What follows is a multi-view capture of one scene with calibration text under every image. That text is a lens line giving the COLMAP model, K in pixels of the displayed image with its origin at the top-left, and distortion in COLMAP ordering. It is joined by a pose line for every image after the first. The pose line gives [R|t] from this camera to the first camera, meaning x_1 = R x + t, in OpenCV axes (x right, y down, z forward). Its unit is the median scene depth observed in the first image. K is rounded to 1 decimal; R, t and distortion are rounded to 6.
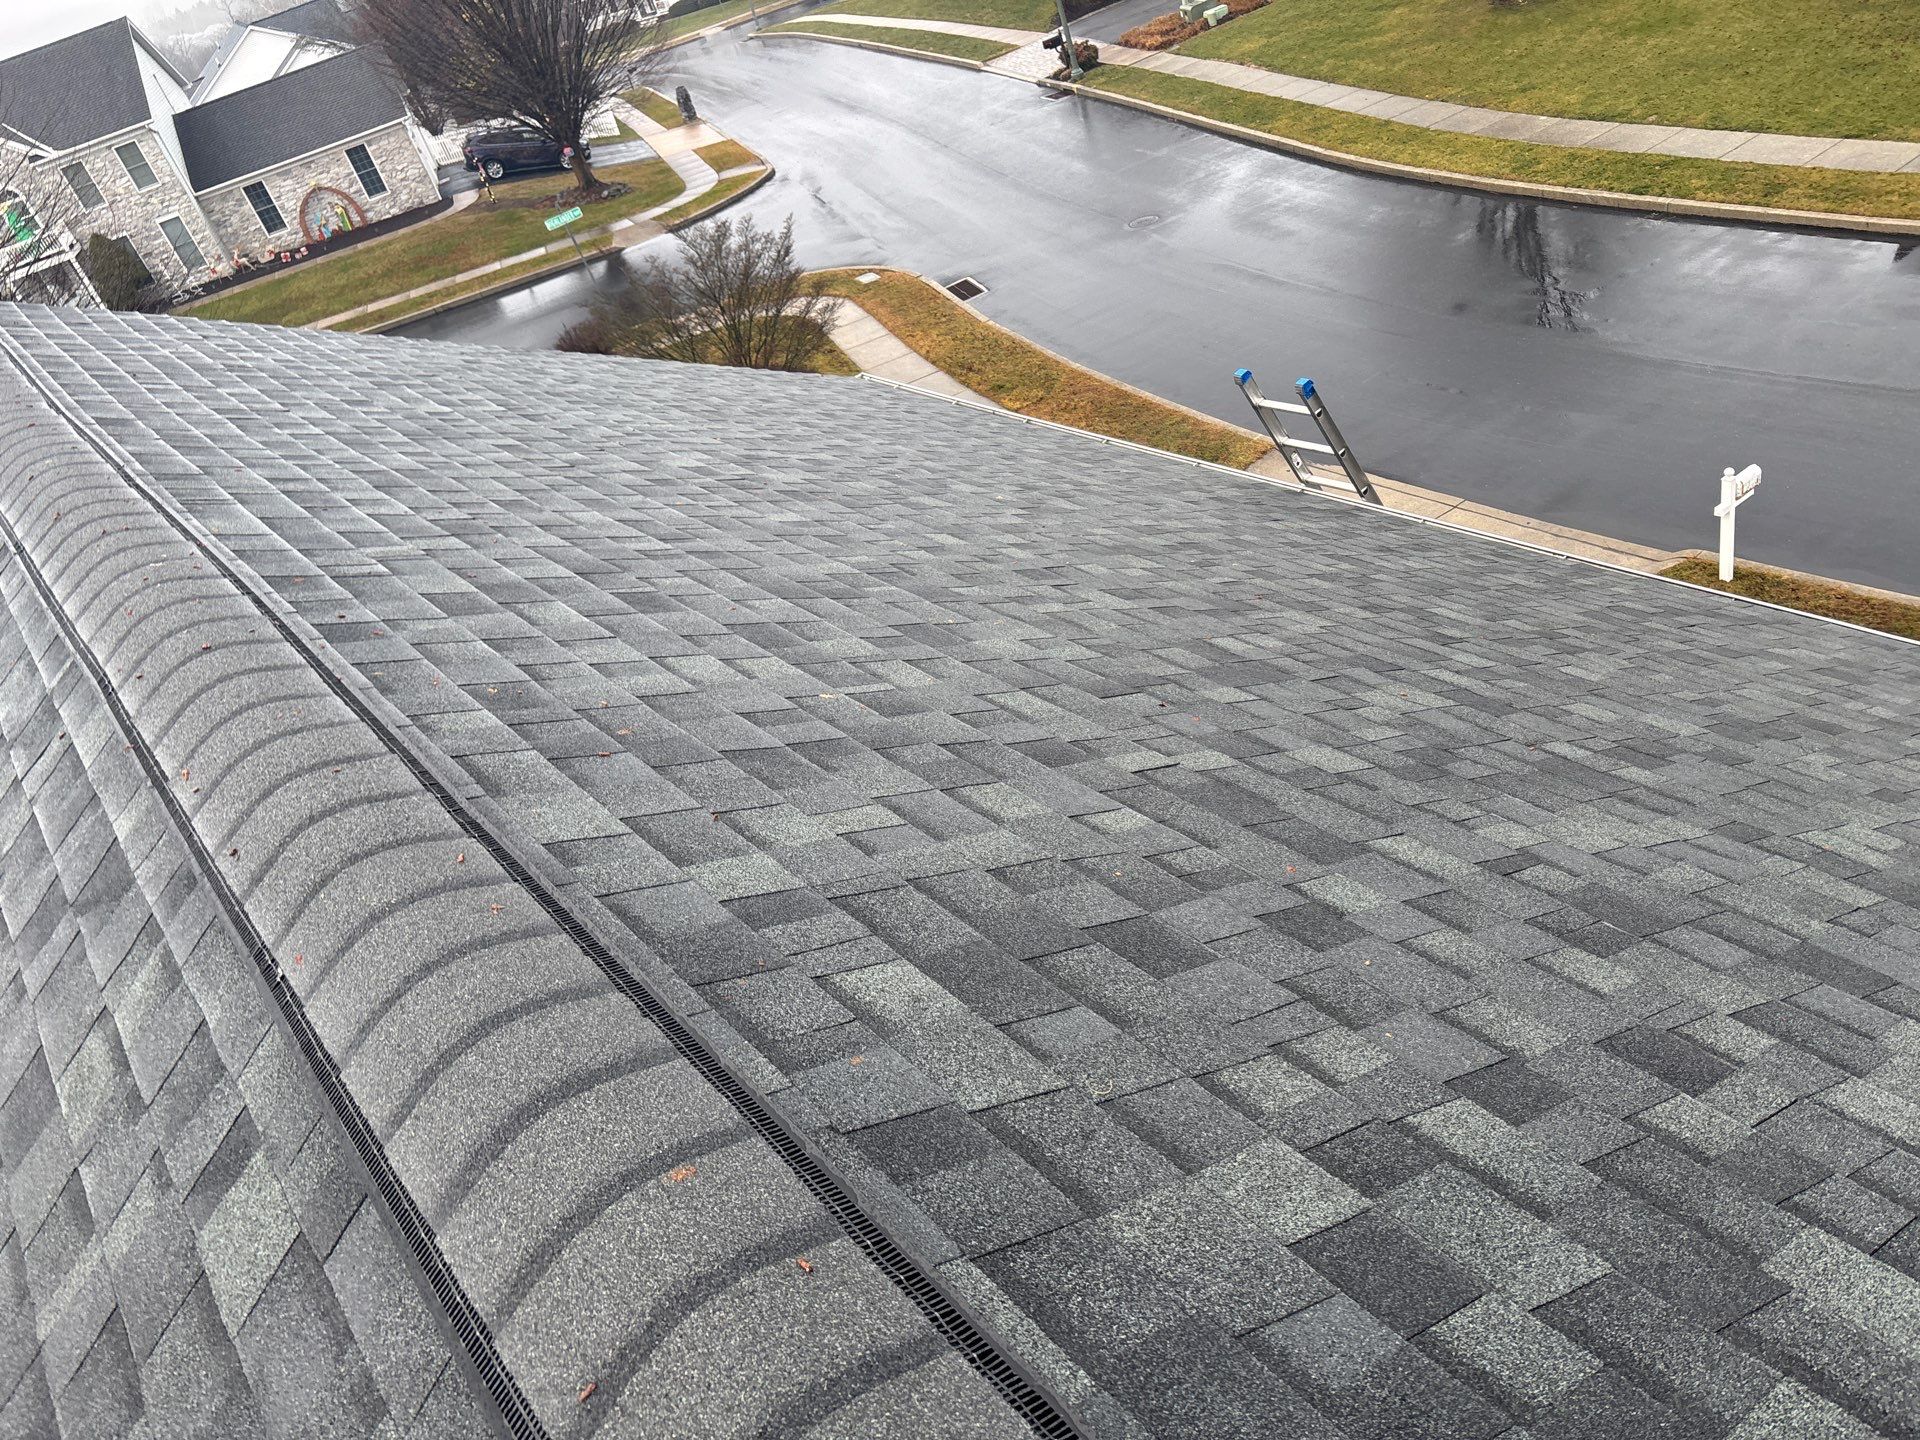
lens RADIAL K [[1431.2, 0, 960.0], [0, 1431.2, 720.0], [0, 0, 1]] dist [0.059710, -0.068008]
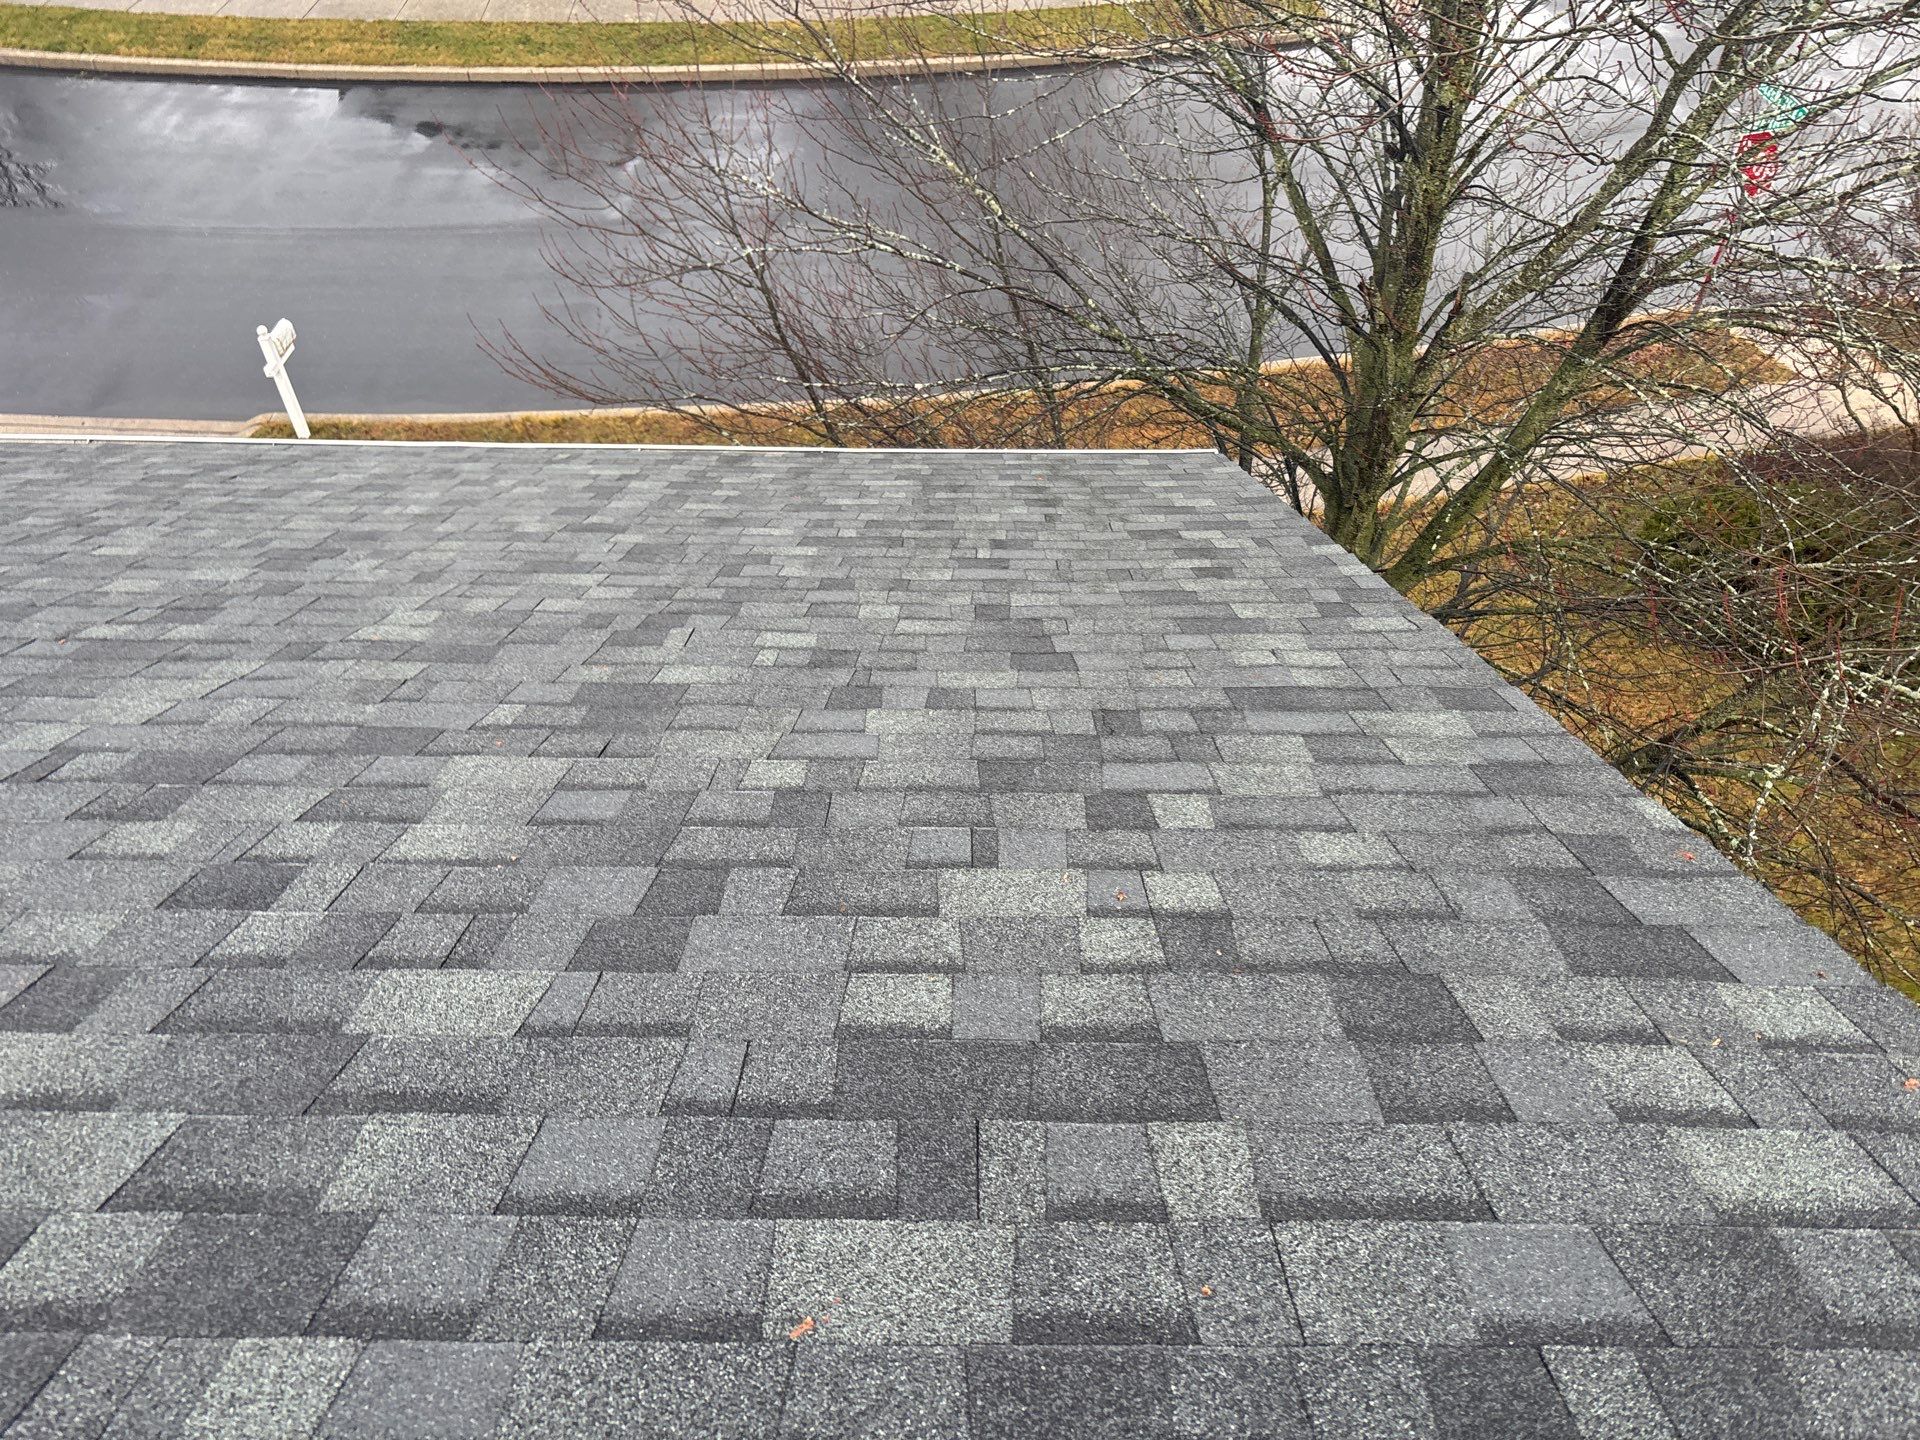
lens RADIAL K [[1431.2, 0, 960.0], [0, 1431.2, 720.0], [0, 0, 1]] dist [0.059710, -0.068008]
pose [[0.609687, -0.358724, 0.706823, 0.089540], [0.301692, 0.929634, 0.211573, 0.045588], [-0.732983, 0.084250, 0.675010, -0.008238]]
